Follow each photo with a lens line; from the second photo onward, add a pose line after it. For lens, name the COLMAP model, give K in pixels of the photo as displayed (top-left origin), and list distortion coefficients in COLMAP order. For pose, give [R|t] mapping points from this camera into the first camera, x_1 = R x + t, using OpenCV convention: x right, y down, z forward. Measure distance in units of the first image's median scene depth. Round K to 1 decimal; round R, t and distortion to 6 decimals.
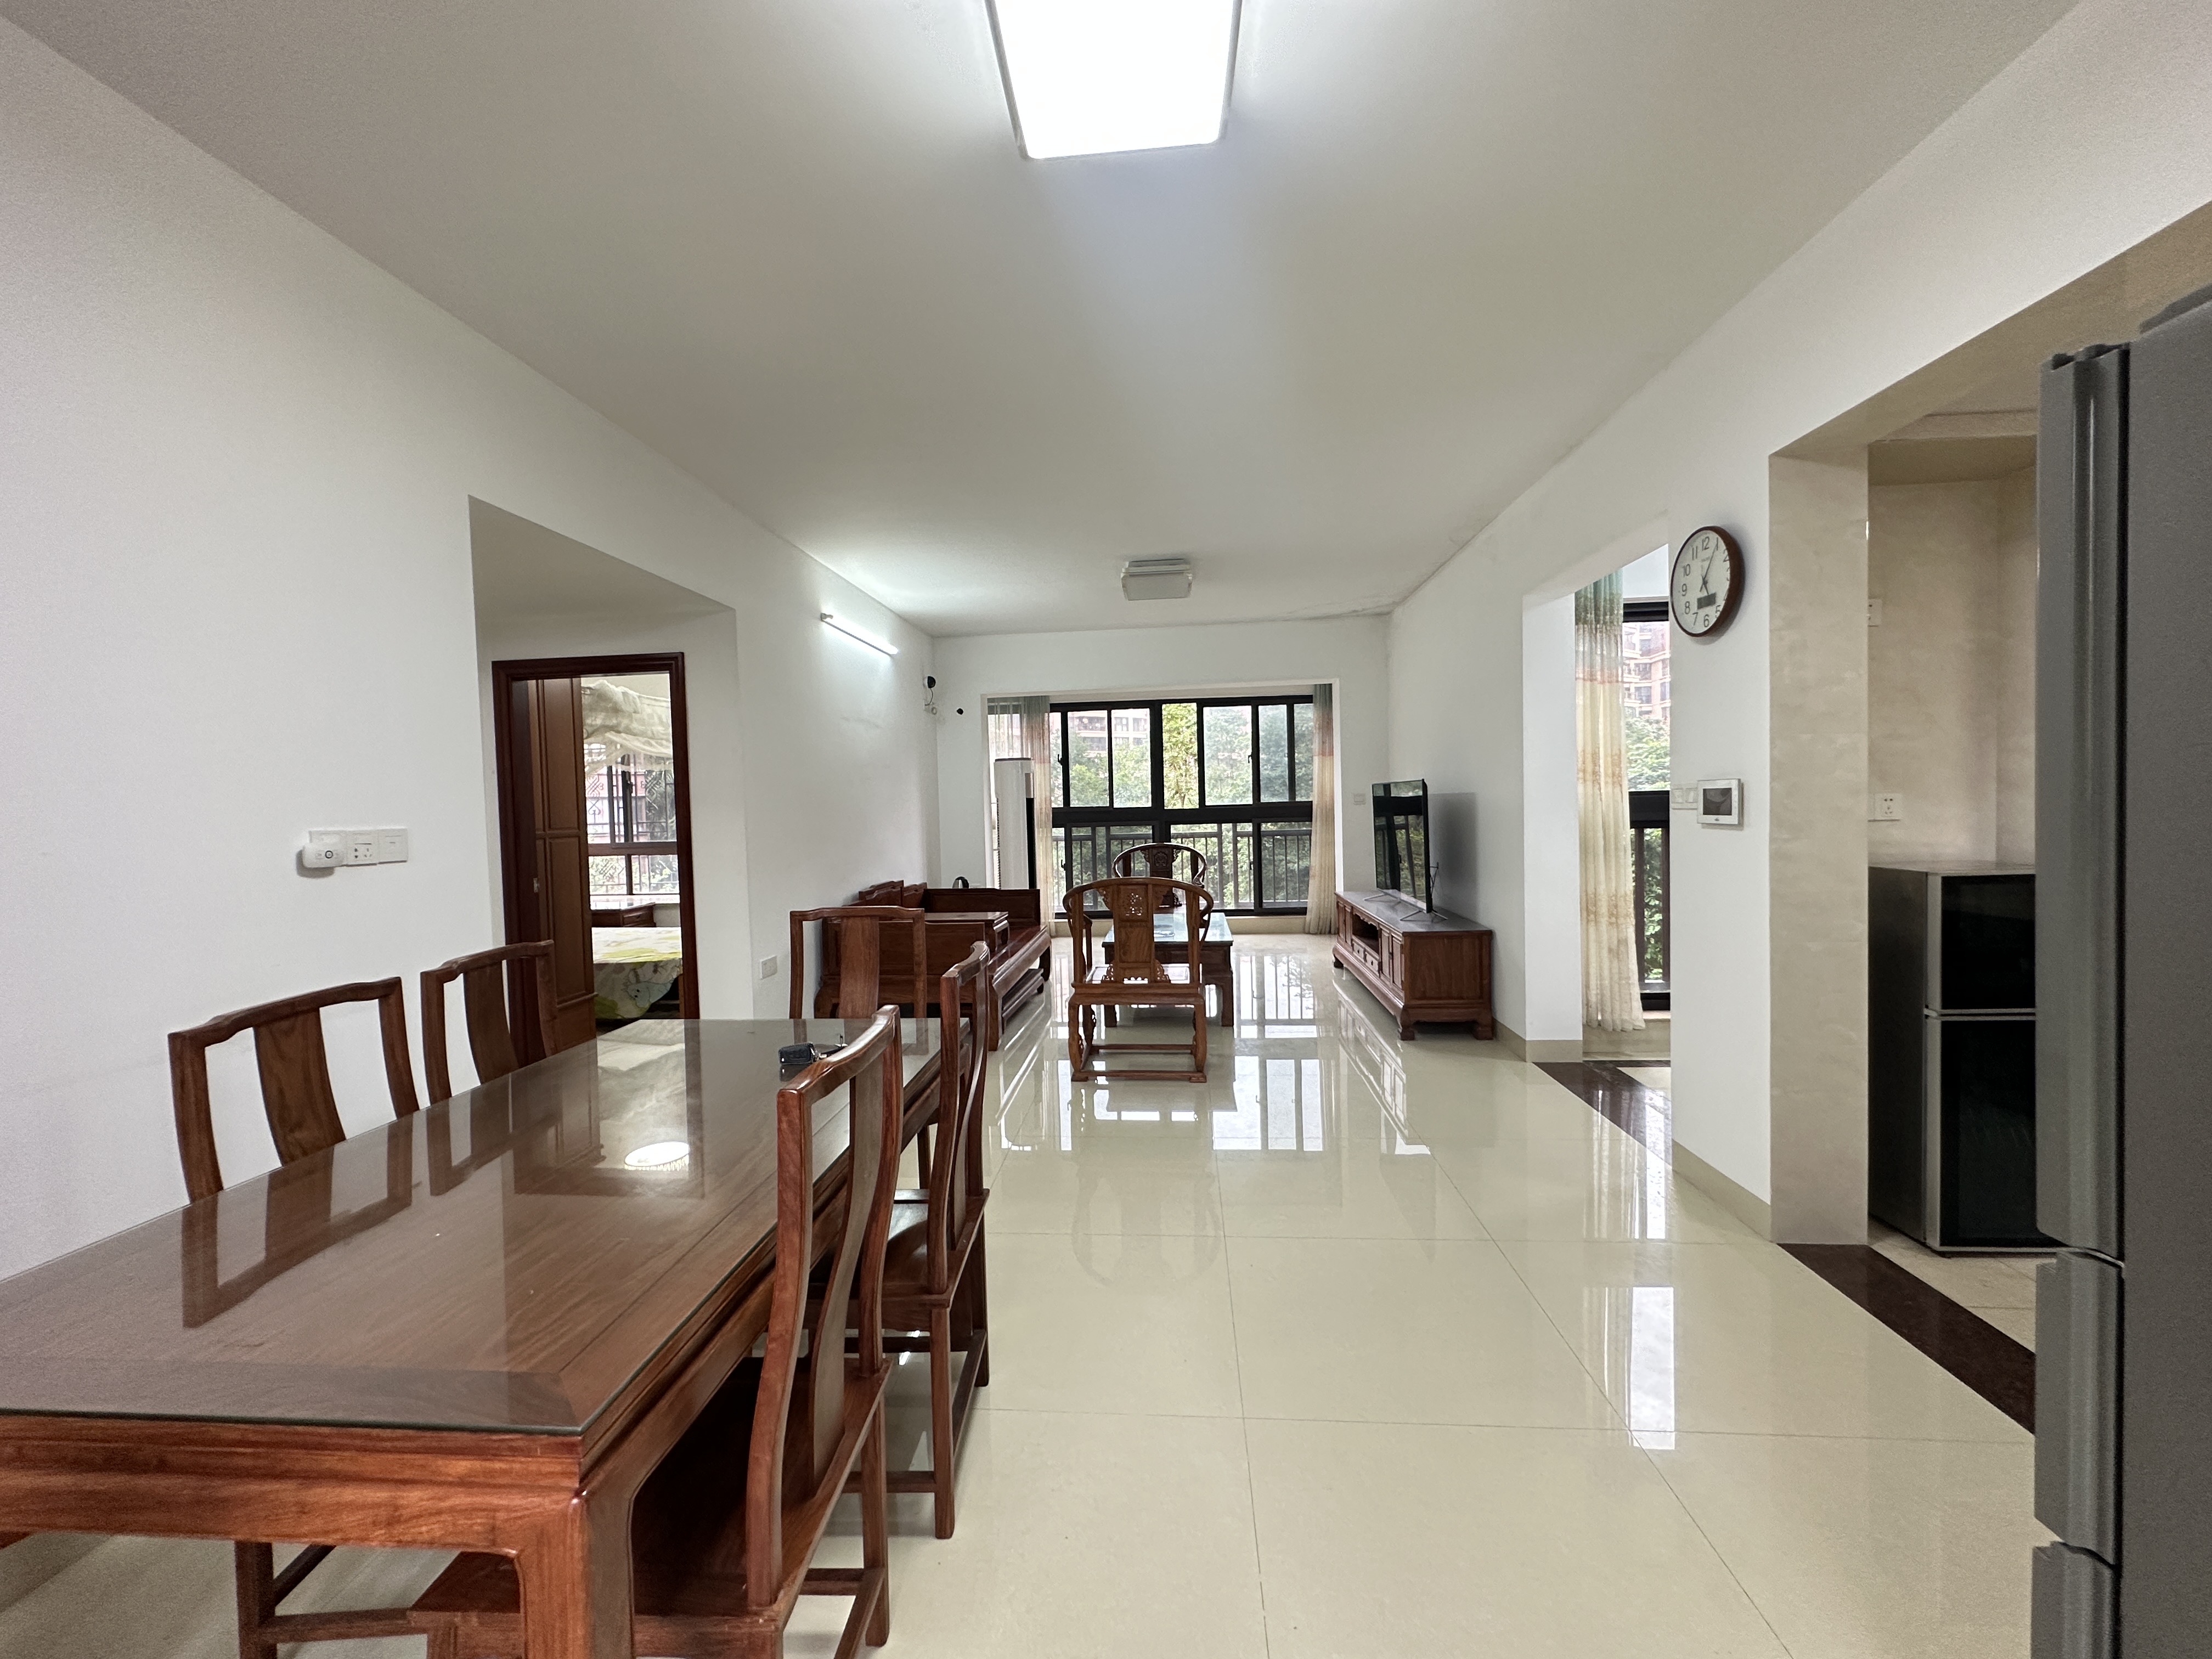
lens RADIAL K [[894.2, 0, 1105.6], [0, 894.2, 825.7], [0, 0, 1]] dist [-0.000777, -0.000068]
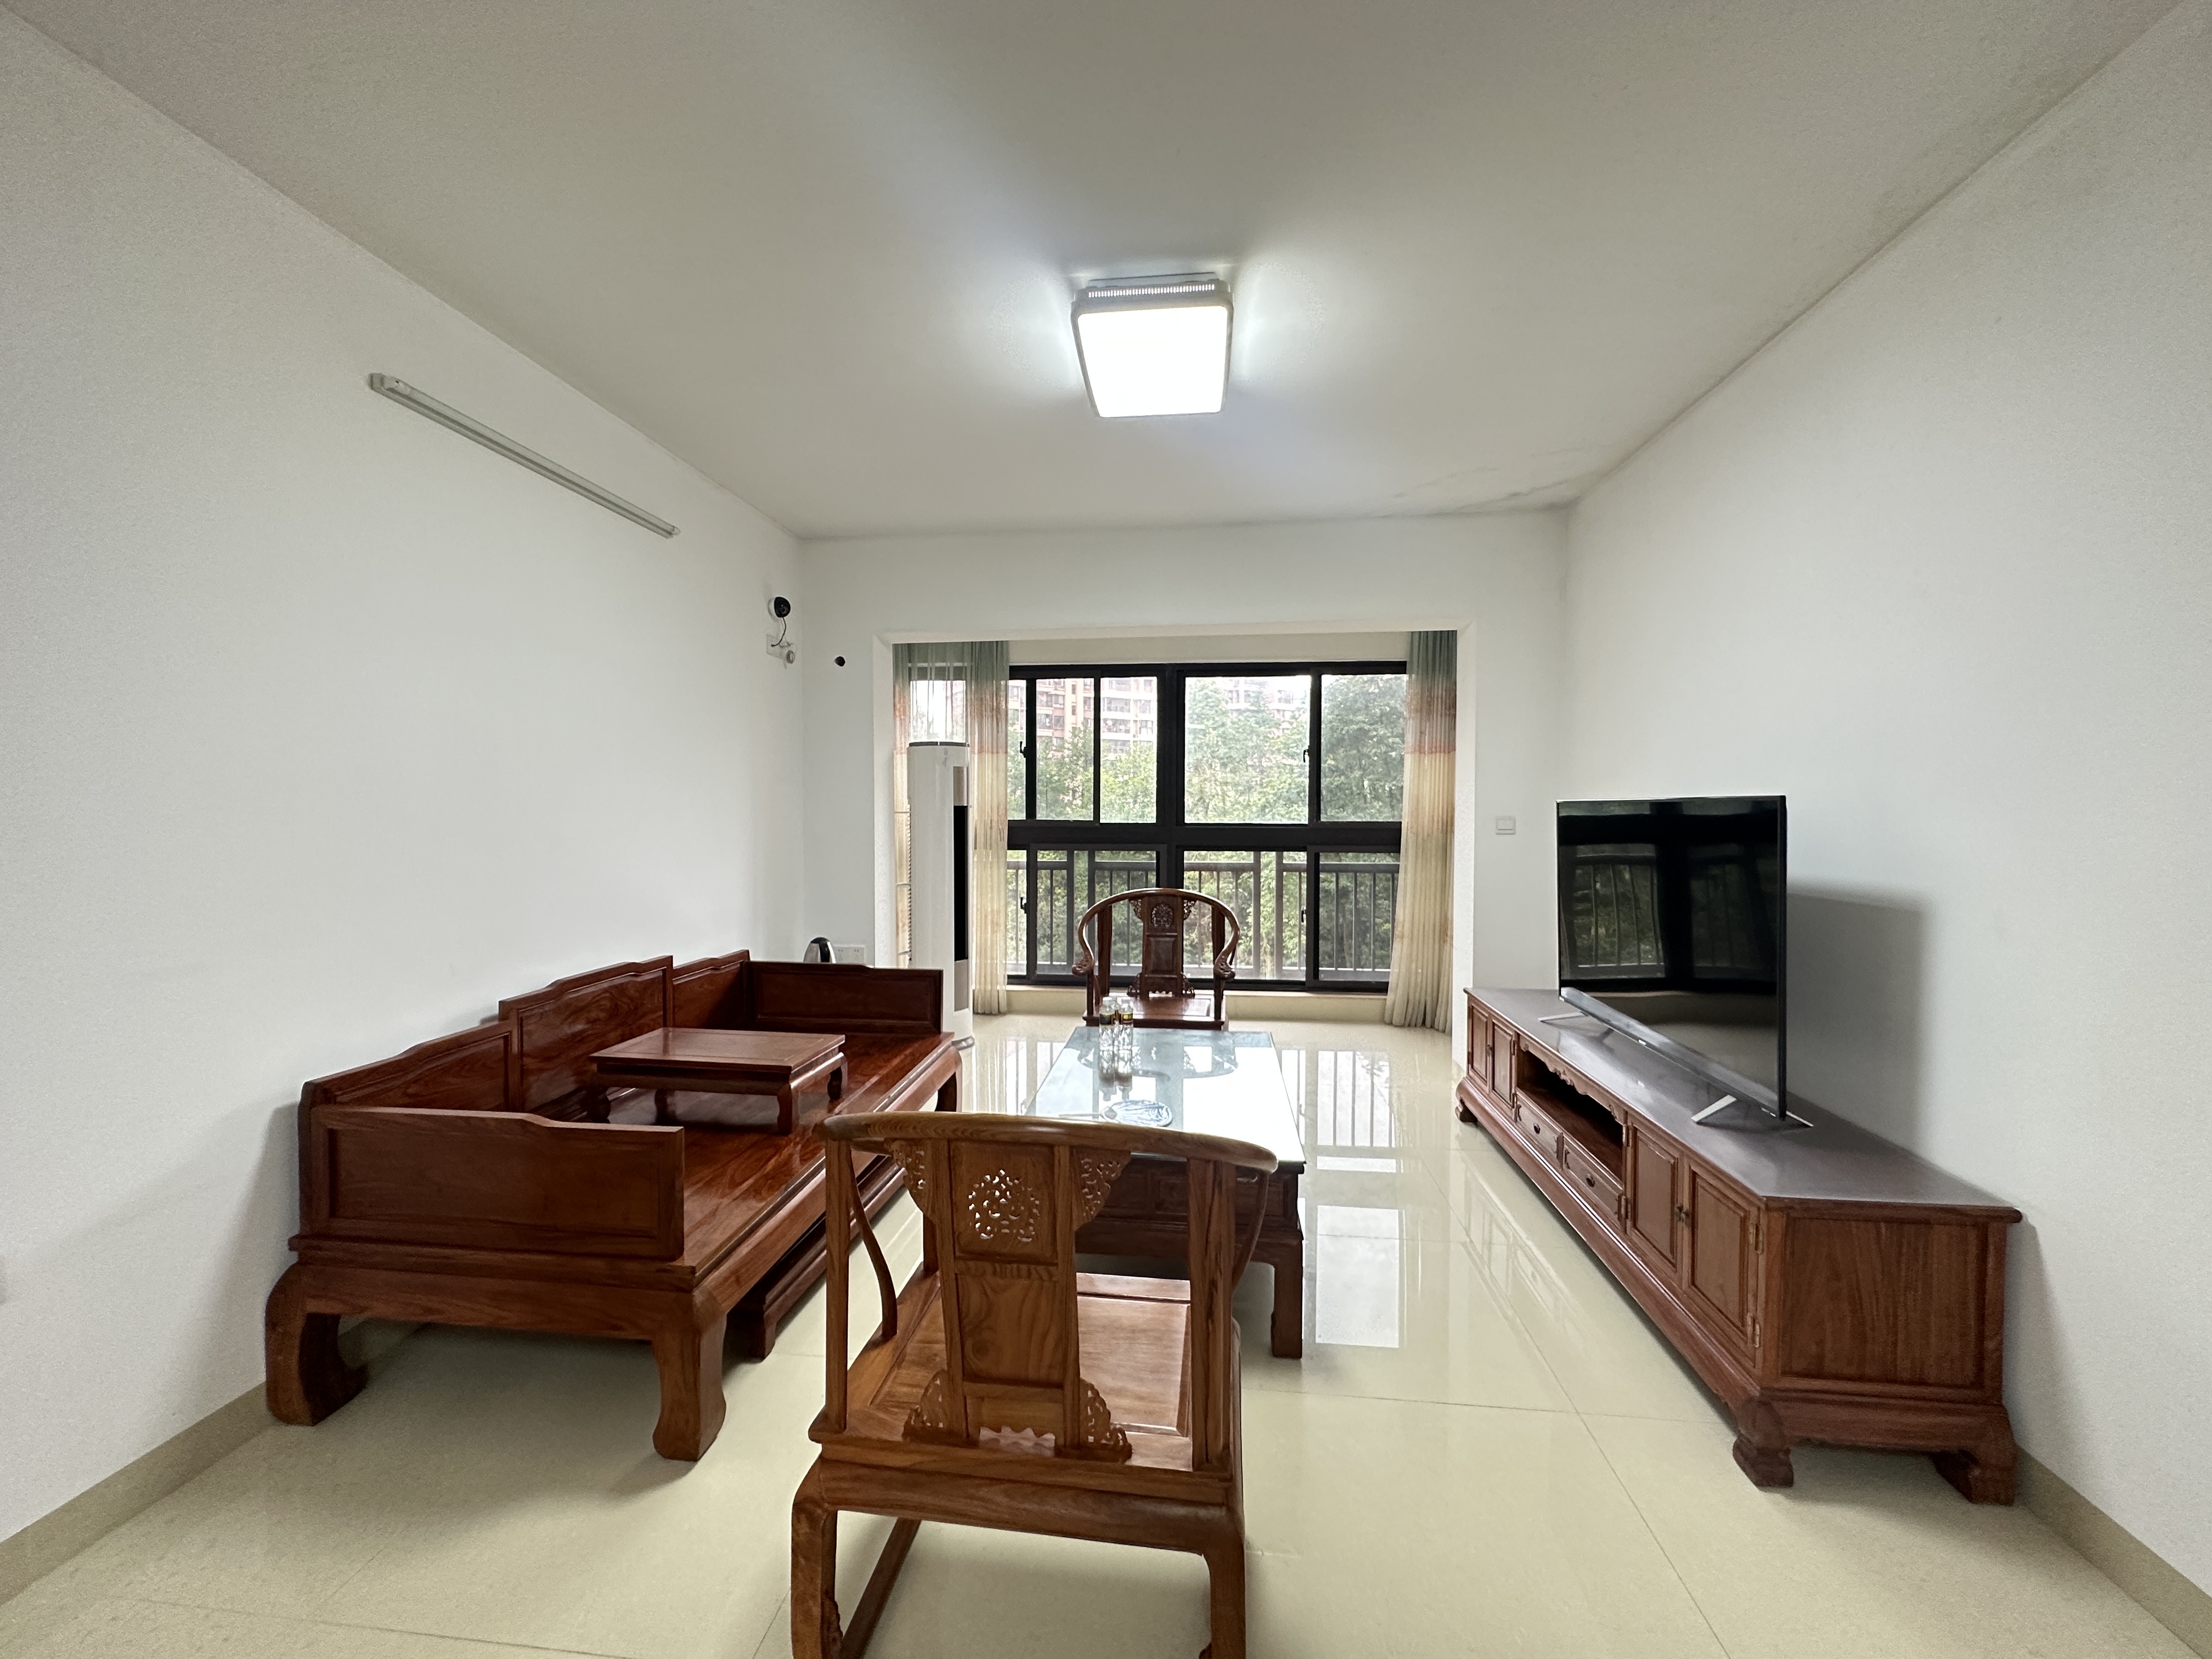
lens RADIAL K [[894.2, 0, 1094.8], [0, 894.2, 822.1], [0, 0, 1]] dist [-0.000777, -0.000068]
pose [[0.998898, 0.029163, -0.036775, 0.030909], [-0.029427, 0.999545, -0.006639, -0.016340], [0.036565, 0.007714, 0.999302, 0.333290]]
